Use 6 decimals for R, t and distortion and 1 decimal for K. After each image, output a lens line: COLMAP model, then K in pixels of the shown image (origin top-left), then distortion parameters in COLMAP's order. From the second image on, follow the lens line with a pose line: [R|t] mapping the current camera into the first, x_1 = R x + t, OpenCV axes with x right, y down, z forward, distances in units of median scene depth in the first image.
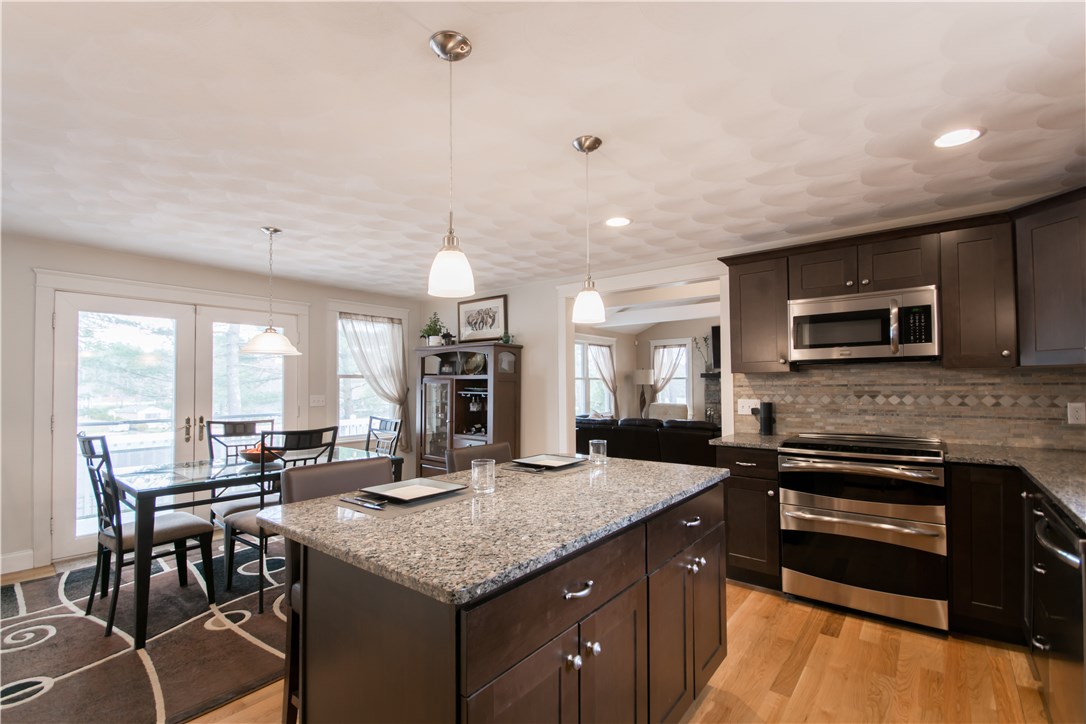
lens RADIAL K [[490.1, 0, 537.9], [0, 490.1, 377.3], [0, 0, 1]] dist [-0.002823, -0.002479]
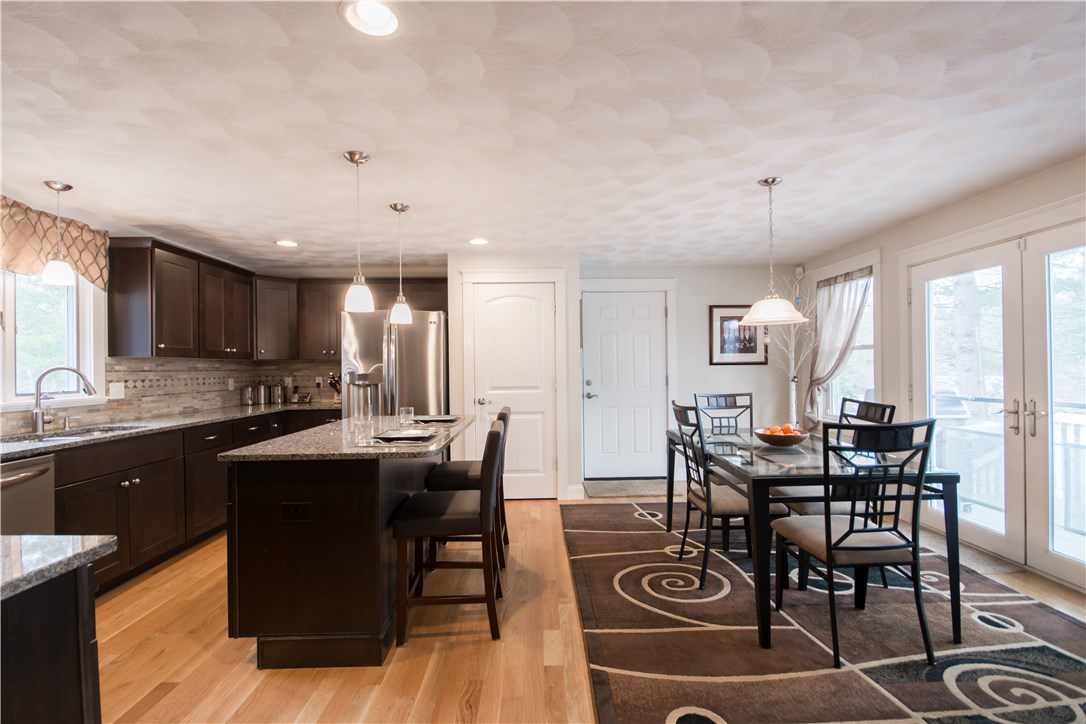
lens RADIAL K [[490.1, 0, 545.6], [0, 490.1, 376.3], [0, 0, 1]] dist [-0.002823, -0.002479]
pose [[-0.763602, 0.027518, -0.645100, 0.309914], [0.027883, 0.999565, 0.009632, 0.026131], [0.645084, -0.010632, -0.764037, 1.301979]]
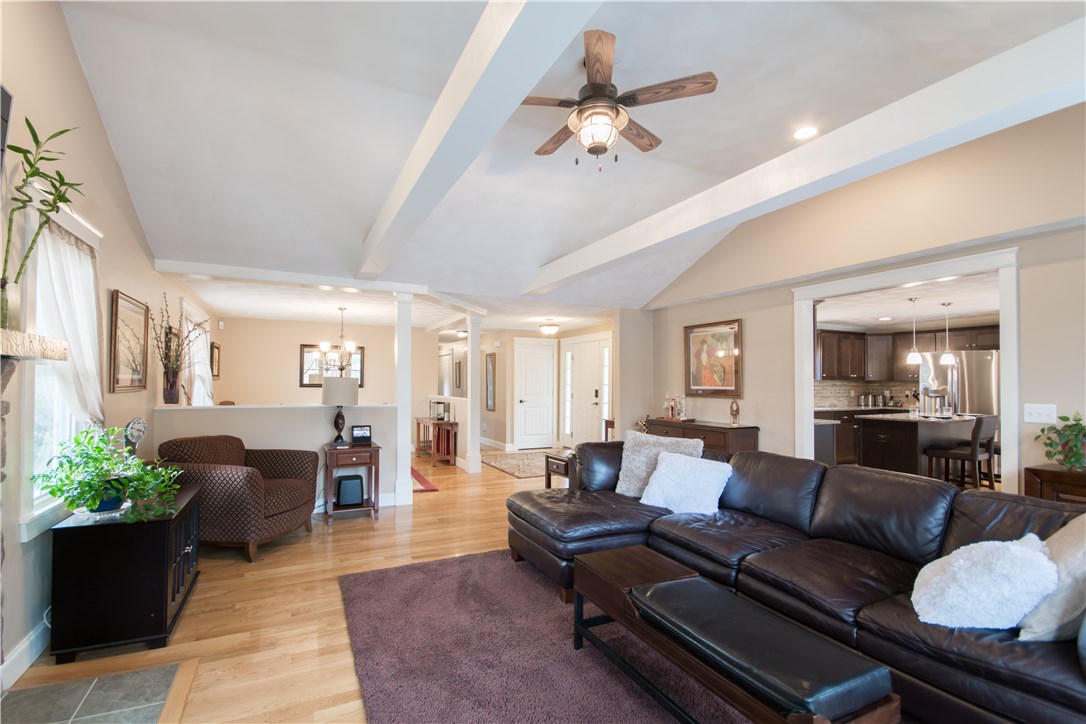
lens RADIAL K [[490.1, 0, 538.5], [0, 490.1, 371.5], [0, 0, 1]] dist [-0.002823, -0.002479]
pose [[-0.911261, 0.013559, 0.411606, 0.534126], [-0.003588, 0.999159, -0.040858, 0.033100], [-0.411813, -0.038709, -0.910446, 2.647066]]
